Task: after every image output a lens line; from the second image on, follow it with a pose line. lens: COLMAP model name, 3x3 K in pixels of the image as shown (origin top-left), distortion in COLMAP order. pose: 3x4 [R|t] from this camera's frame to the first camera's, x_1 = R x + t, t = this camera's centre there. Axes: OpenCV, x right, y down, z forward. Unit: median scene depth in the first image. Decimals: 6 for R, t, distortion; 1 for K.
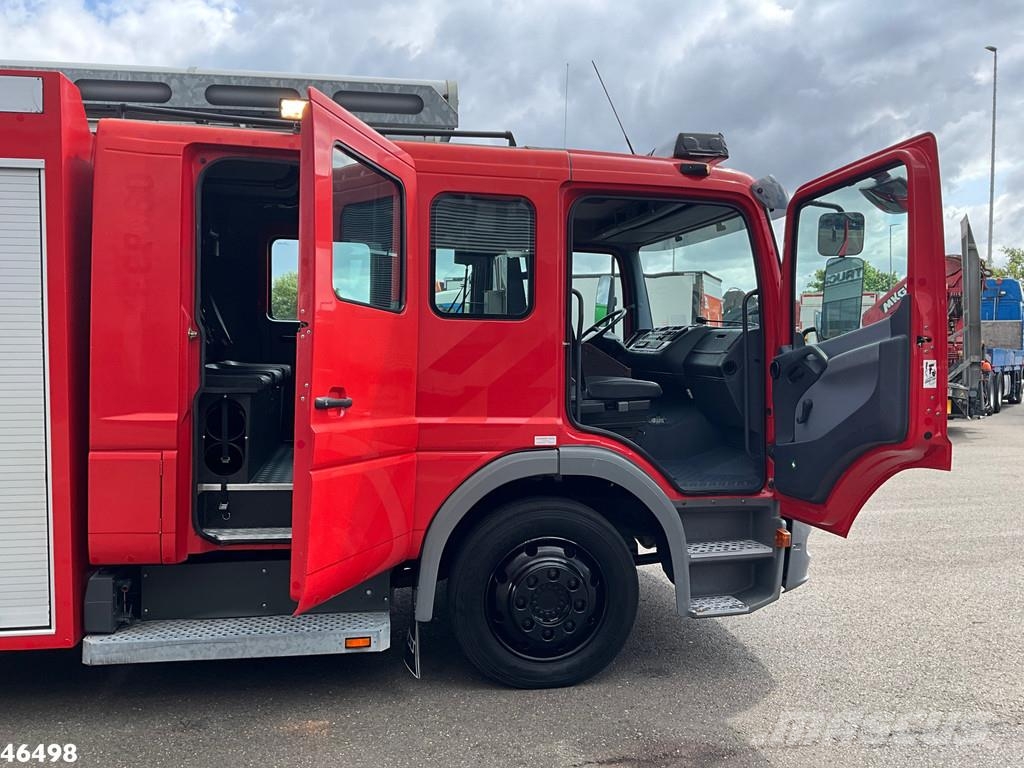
lens RADIAL K [[815.8, 0, 512.0], [0, 815.8, 384.0], [0, 0, 1]] dist [-0.015626, -0.007667]
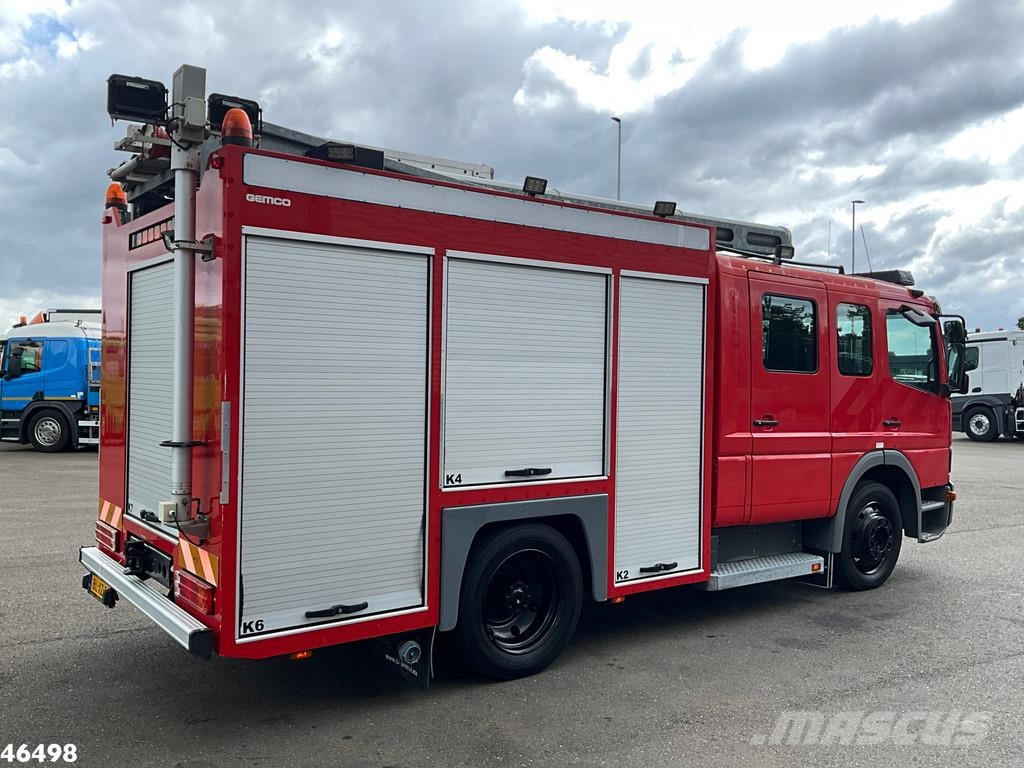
lens RADIAL K [[888.9, 0, 510.1], [0, 888.9, 409.9], [0, 0, 1]] dist [0.053864, -0.002982]
pose [[0.896263, -0.011439, 0.443376, -1.549873], [0.021831, 0.999593, -0.018341, 0.011410], [-0.442986, 0.026118, 0.896148, -0.388668]]
